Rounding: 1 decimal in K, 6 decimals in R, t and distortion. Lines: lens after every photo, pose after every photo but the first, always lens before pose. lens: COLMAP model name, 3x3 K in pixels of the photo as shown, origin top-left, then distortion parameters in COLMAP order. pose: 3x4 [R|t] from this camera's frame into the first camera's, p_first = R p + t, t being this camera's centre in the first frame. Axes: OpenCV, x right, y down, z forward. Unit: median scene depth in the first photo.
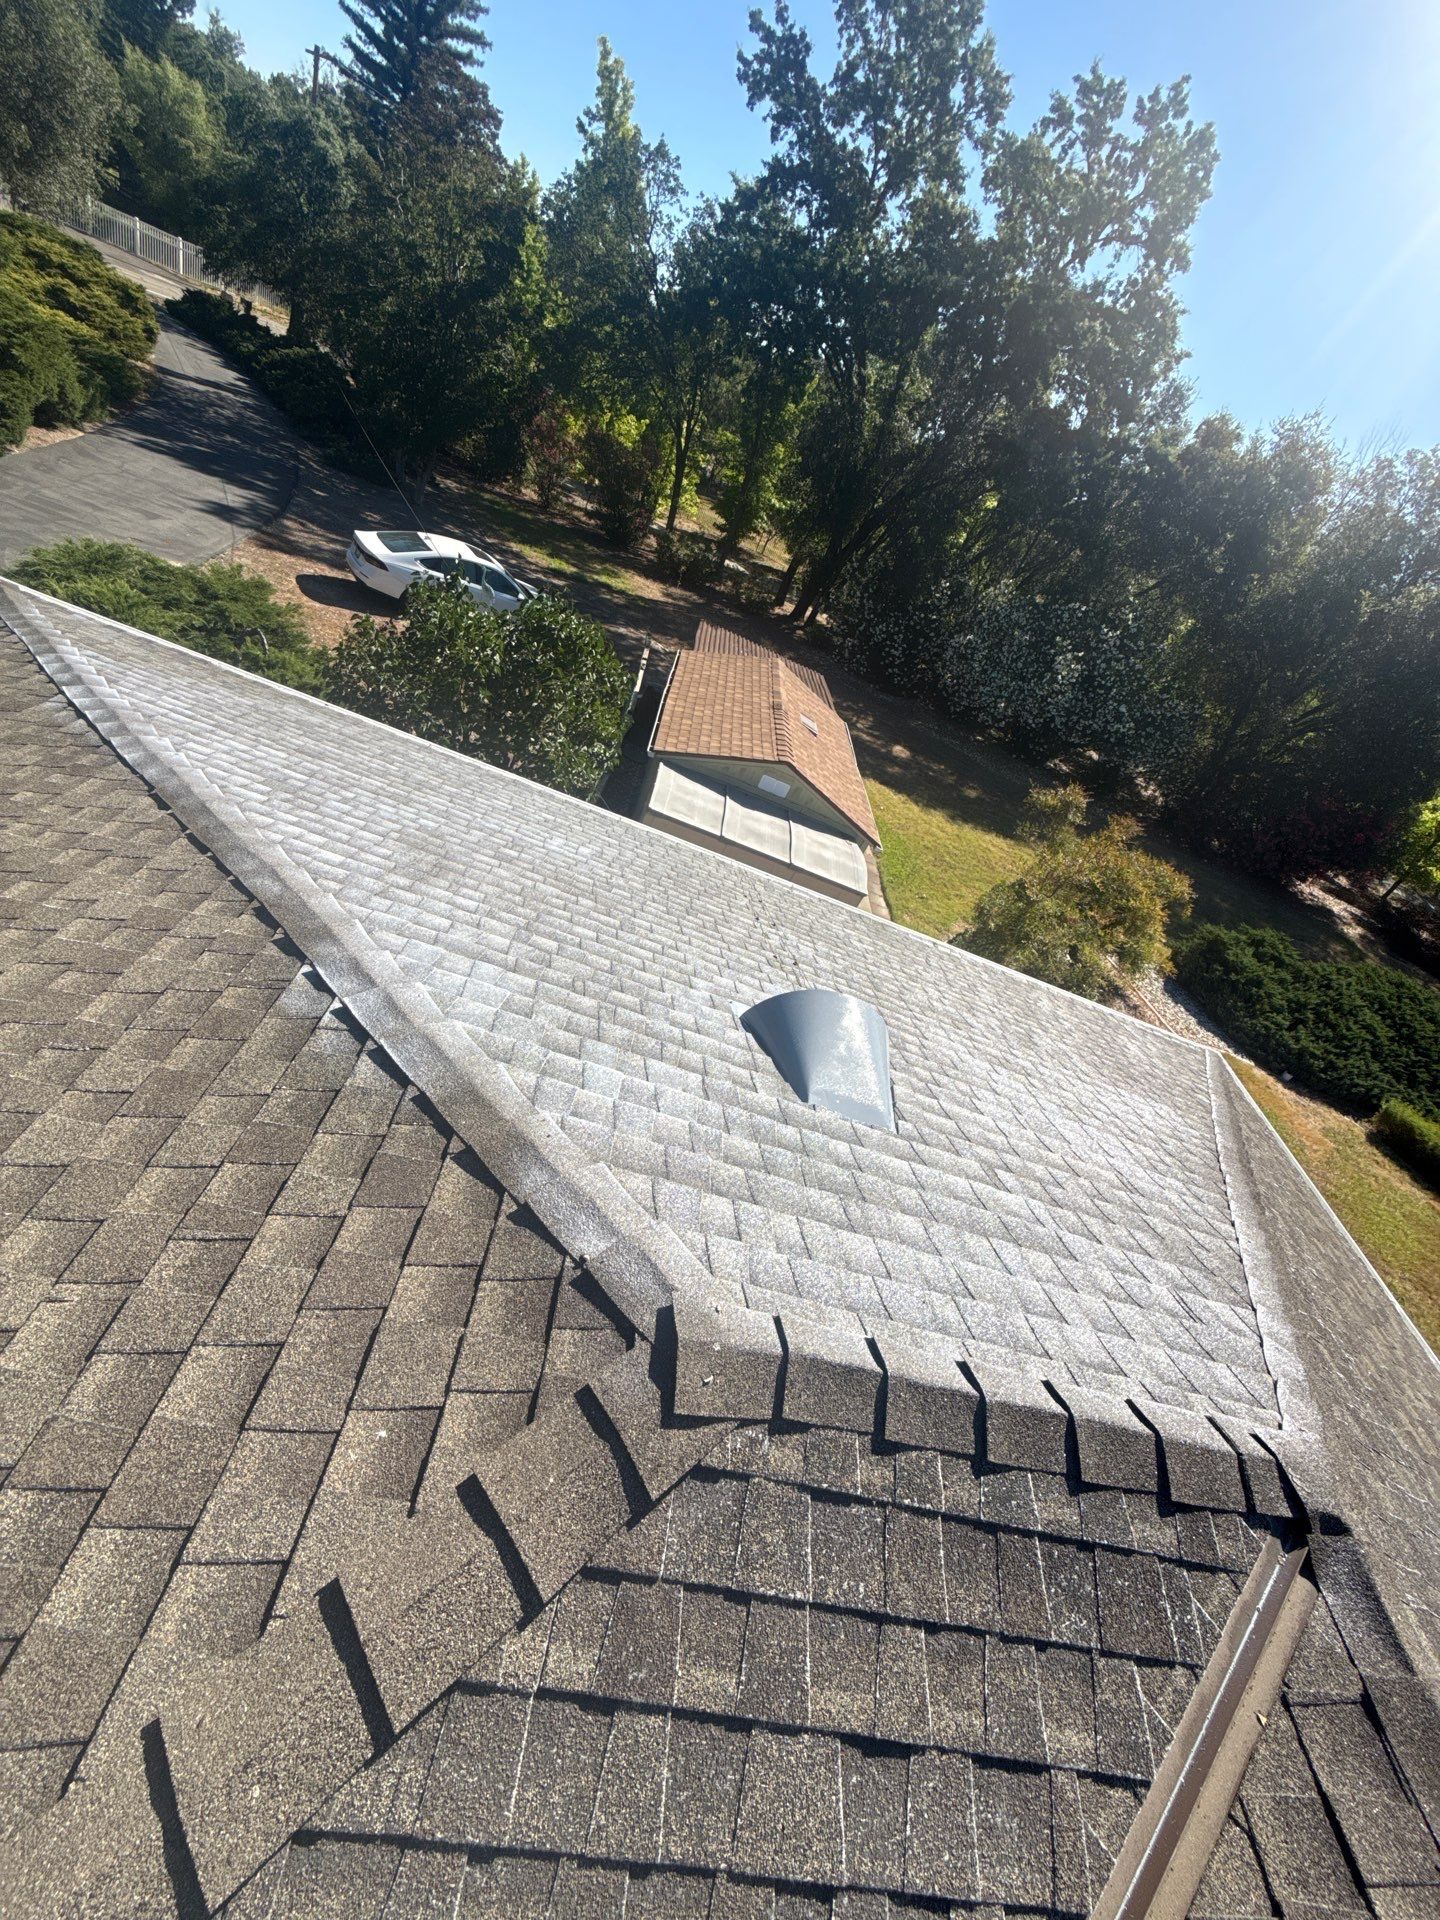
lens RADIAL K [[766.6, 0, 723.9], [0, 766.6, 965.2], [0, 0, 1]] dist [-0.002500, 0.000263]
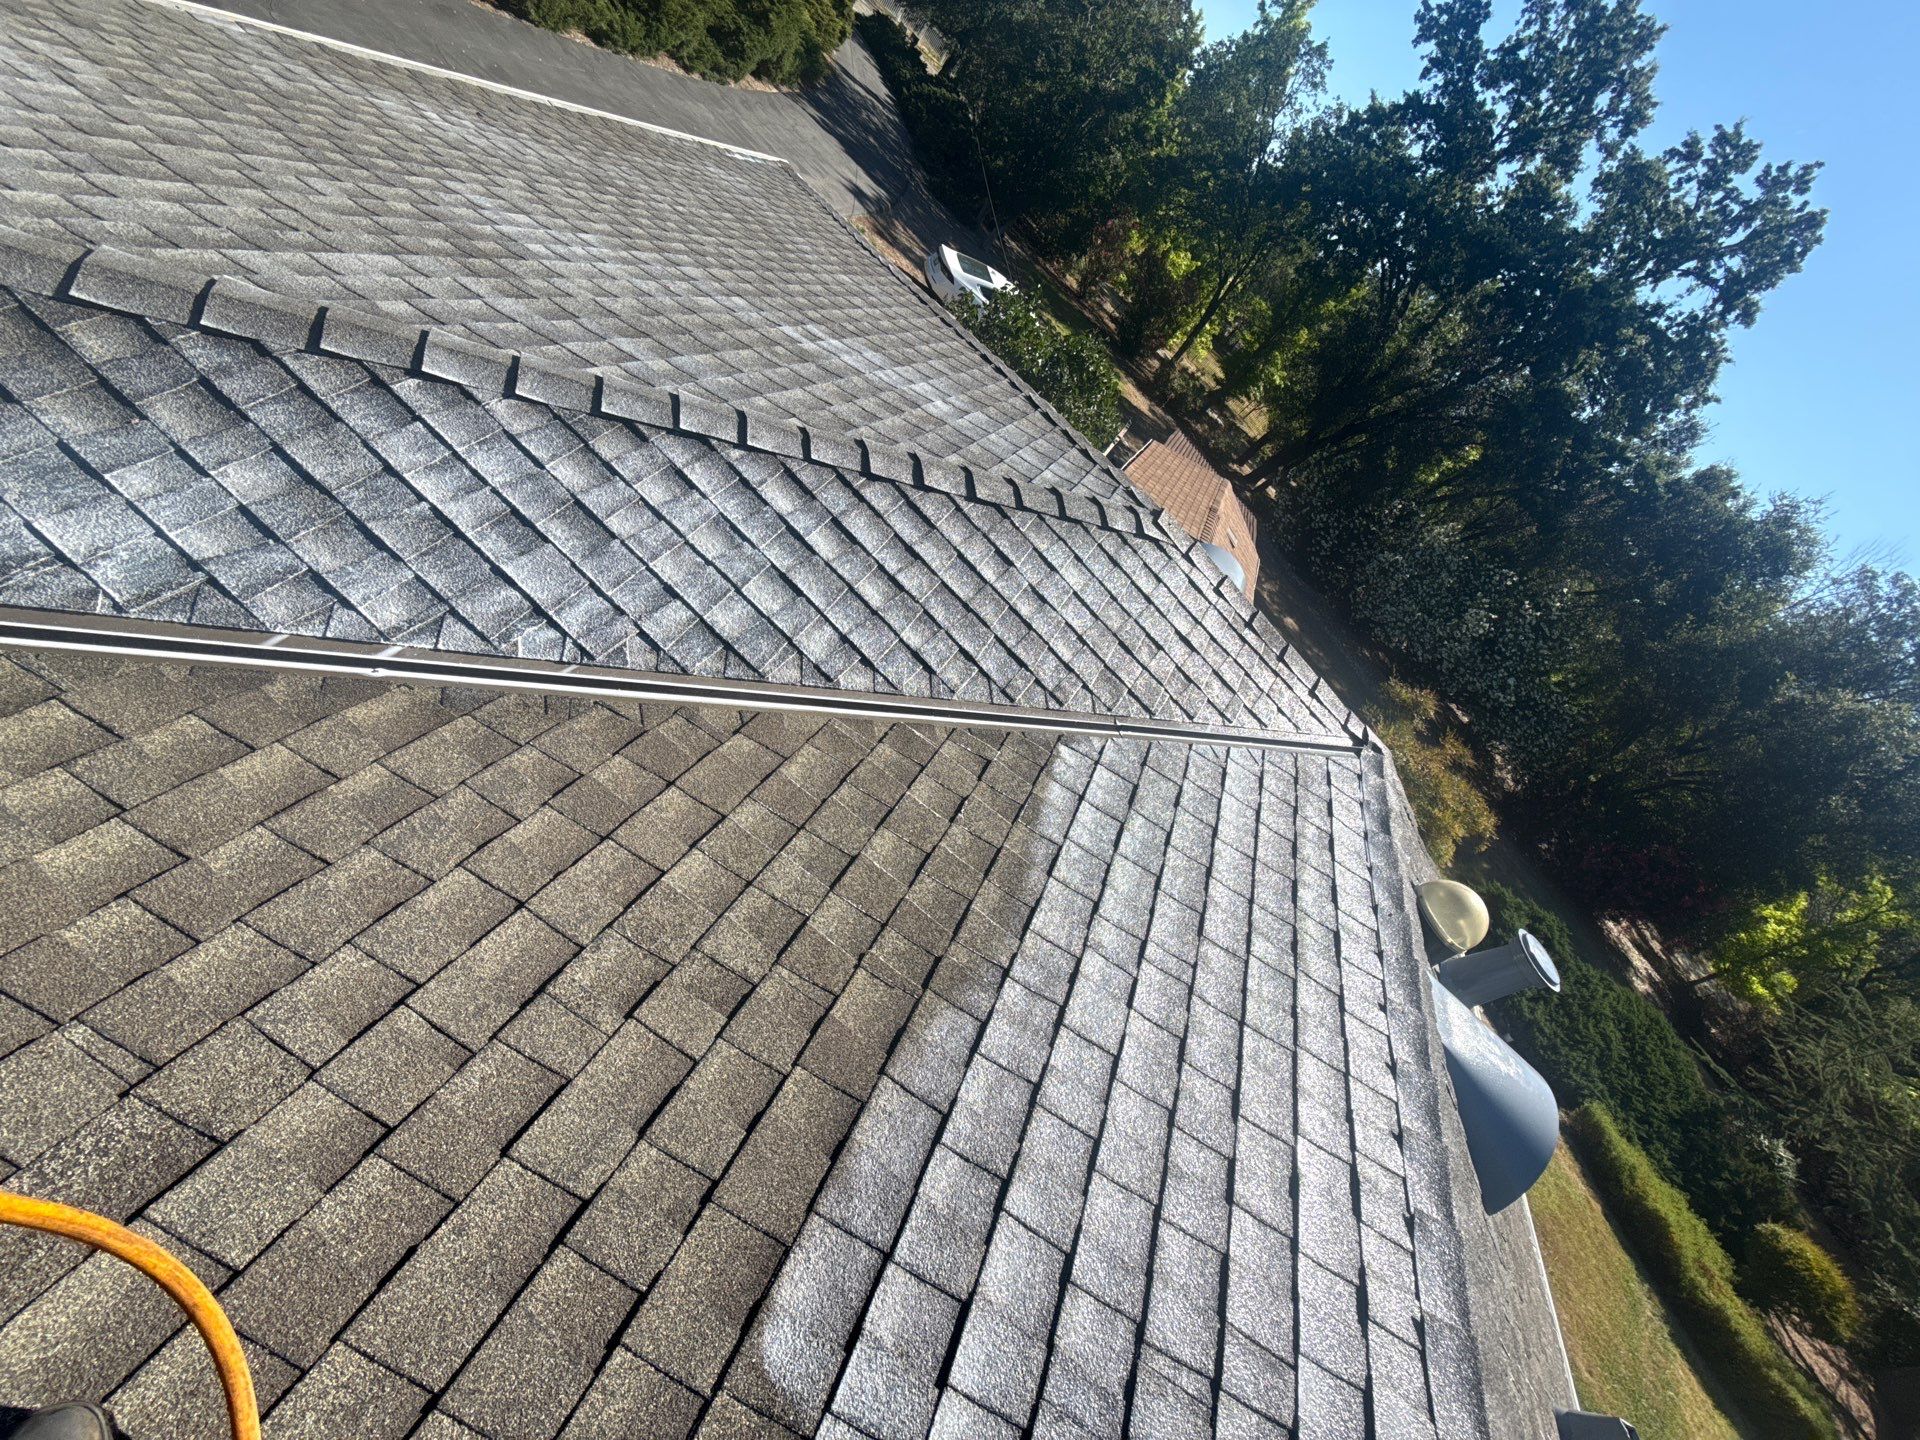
lens RADIAL K [[766.6, 0, 958.6], [0, 766.6, 726.9], [0, 0, 1]] dist [-0.002500, 0.000263]
pose [[0.892568, 0.438453, -0.105267, -0.004559], [-0.443250, 0.896011, -0.026328, 0.075811], [0.082777, 0.070159, 0.994095, -0.077086]]
